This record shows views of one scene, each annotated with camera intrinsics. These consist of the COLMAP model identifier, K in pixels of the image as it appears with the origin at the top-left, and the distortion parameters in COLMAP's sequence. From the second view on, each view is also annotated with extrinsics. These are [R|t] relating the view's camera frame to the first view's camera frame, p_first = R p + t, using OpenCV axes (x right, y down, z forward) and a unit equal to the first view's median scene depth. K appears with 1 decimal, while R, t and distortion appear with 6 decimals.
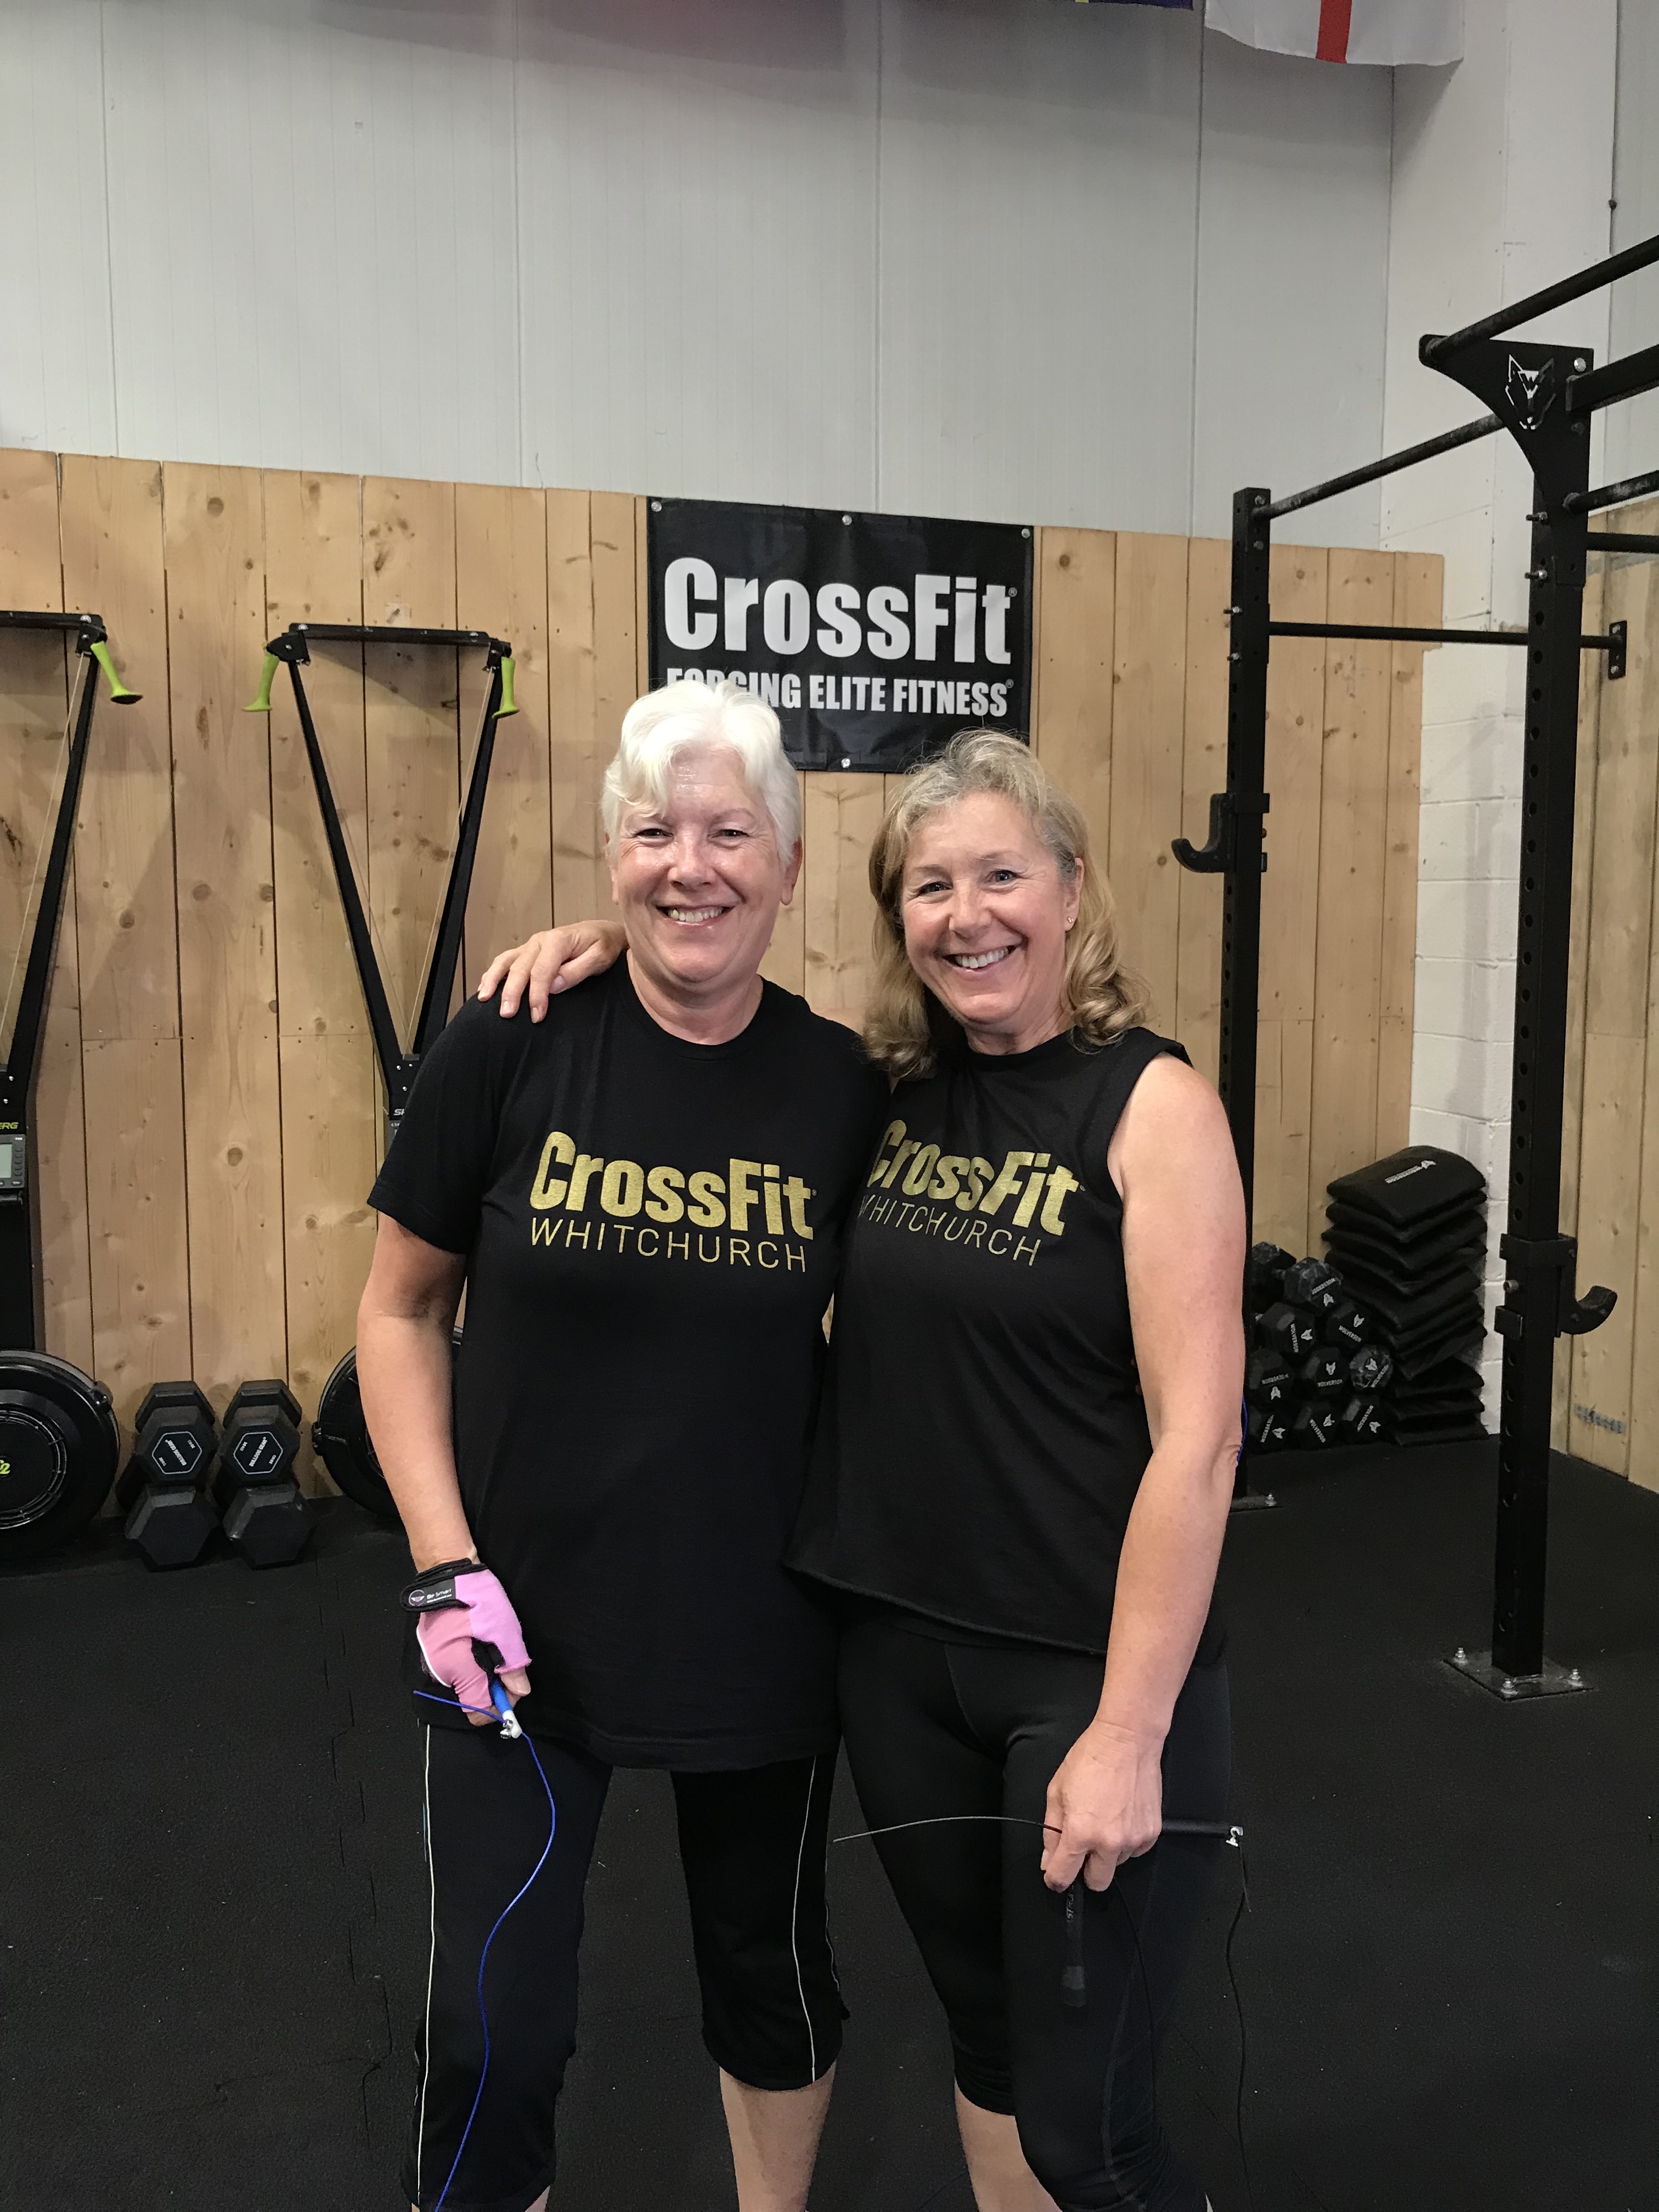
lens RADIAL K [[1778.2, 0, 834.8], [0, 1778.2, 1091.3], [0, 0, 1]] dist [0.092055, -0.251554]
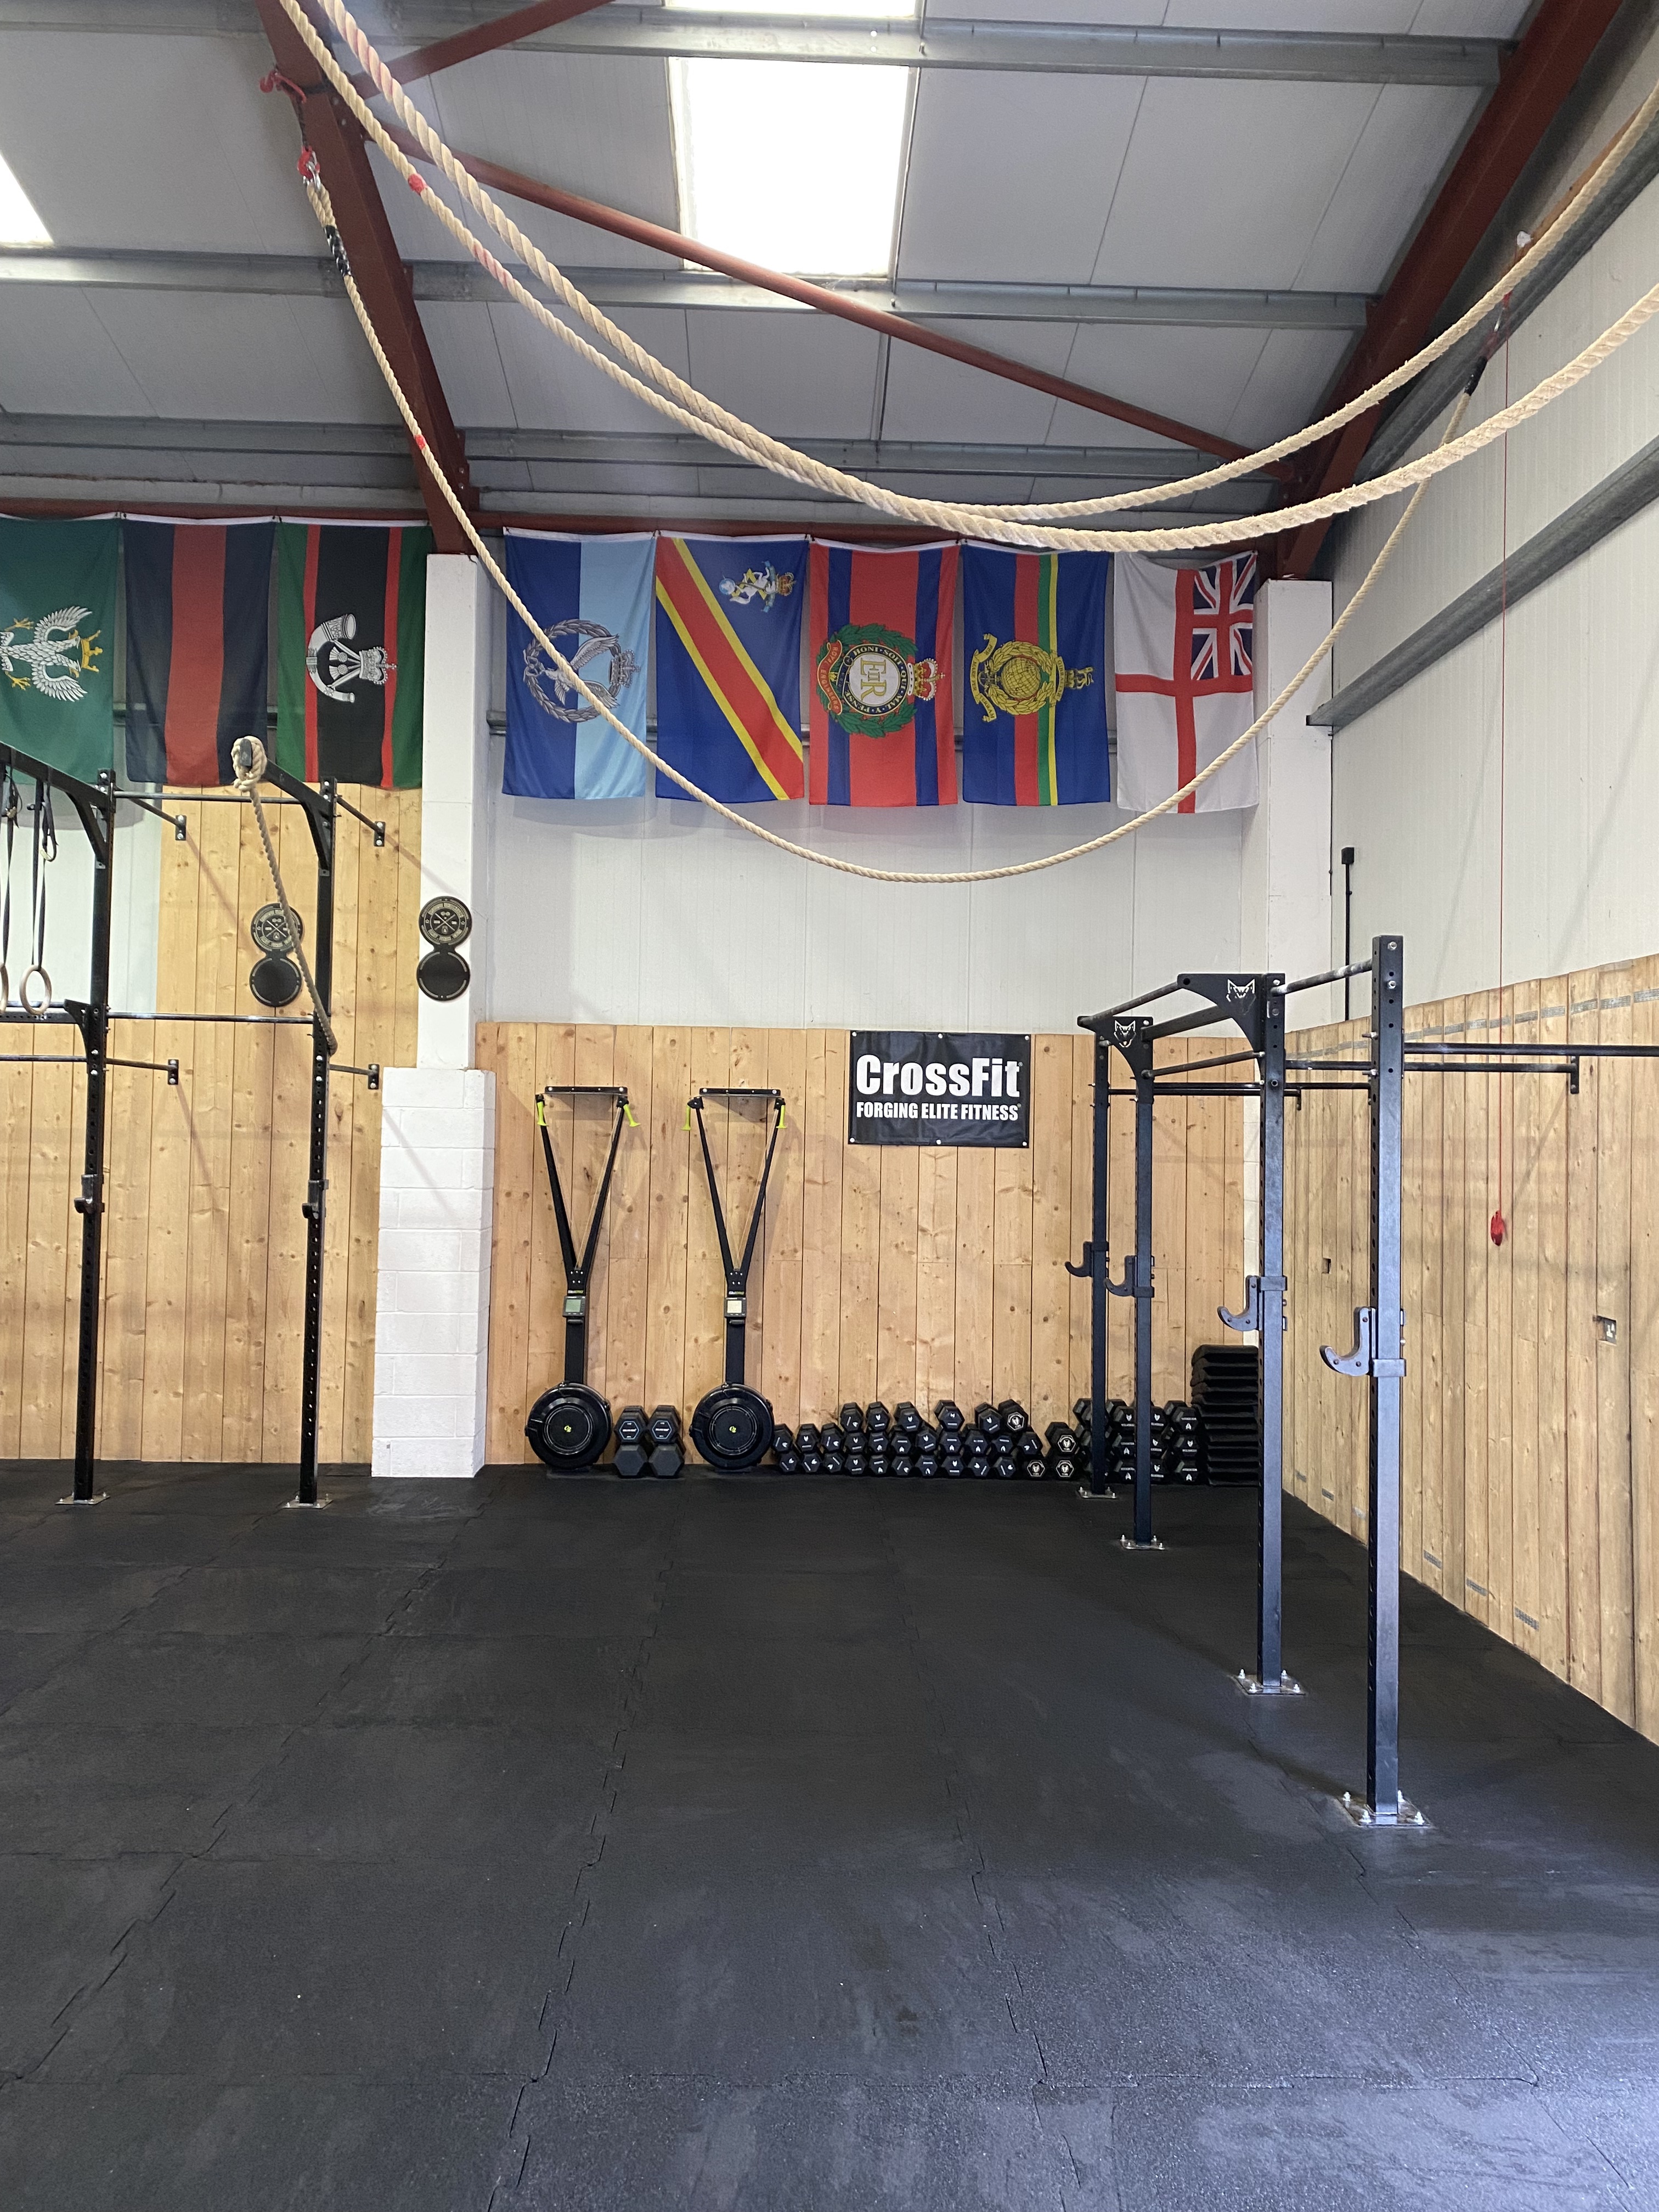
lens RADIAL K [[1601.4, 0, 827.4], [0, 1601.4, 1092.7], [0, 0, 1]] dist [0.164328, -0.438767]
pose [[0.963413, 0.007482, -0.267918, 0.410386], [-0.042536, 0.991210, -0.125275, 0.008923], [0.264626, 0.132088, 0.955262, -0.949767]]
